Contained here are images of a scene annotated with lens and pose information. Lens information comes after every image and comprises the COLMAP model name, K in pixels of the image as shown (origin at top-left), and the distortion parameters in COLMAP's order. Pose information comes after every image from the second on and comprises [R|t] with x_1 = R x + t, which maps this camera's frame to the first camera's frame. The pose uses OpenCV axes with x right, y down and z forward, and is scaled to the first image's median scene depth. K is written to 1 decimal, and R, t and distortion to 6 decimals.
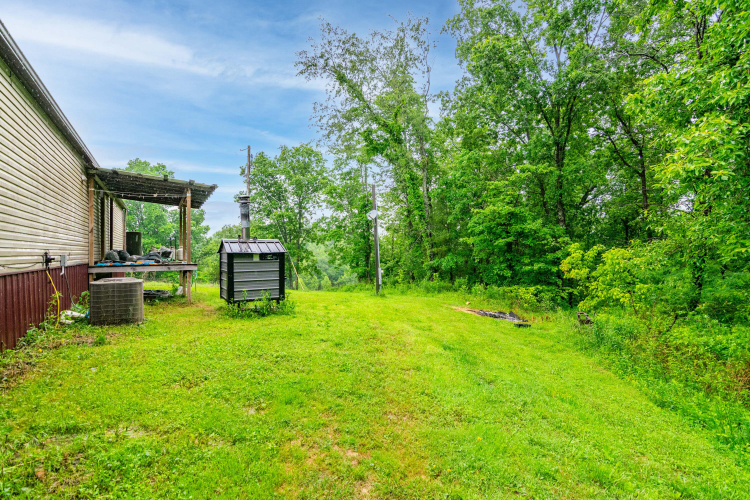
lens RADIAL K [[389.7, 0, 375.0], [0, 389.7, 250.0], [0, 0, 1]] dist [0.000795, 0.000116]
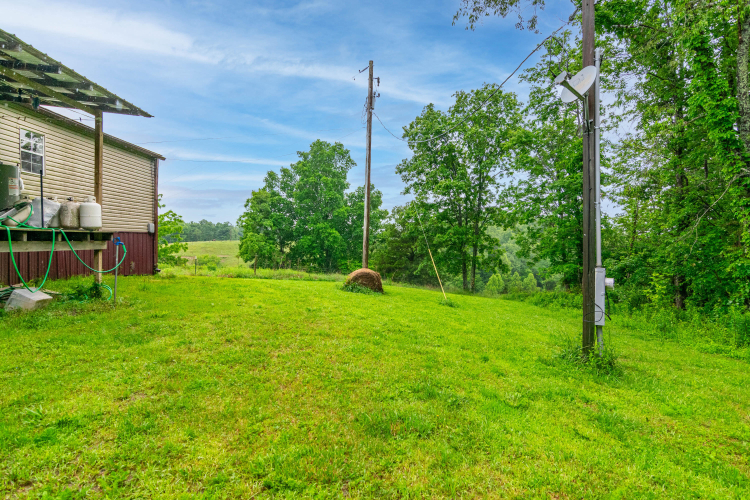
lens RADIAL K [[405.3, 0, 375.0], [0, 405.3, 250.0], [0, 0, 1]] dist [0.002142, 0.000046]
pose [[0.872723, 0.031596, -0.487192, 0.005431], [-0.022150, 0.999439, 0.025138, 0.011103], [0.487713, -0.011147, 0.872933, 0.264430]]
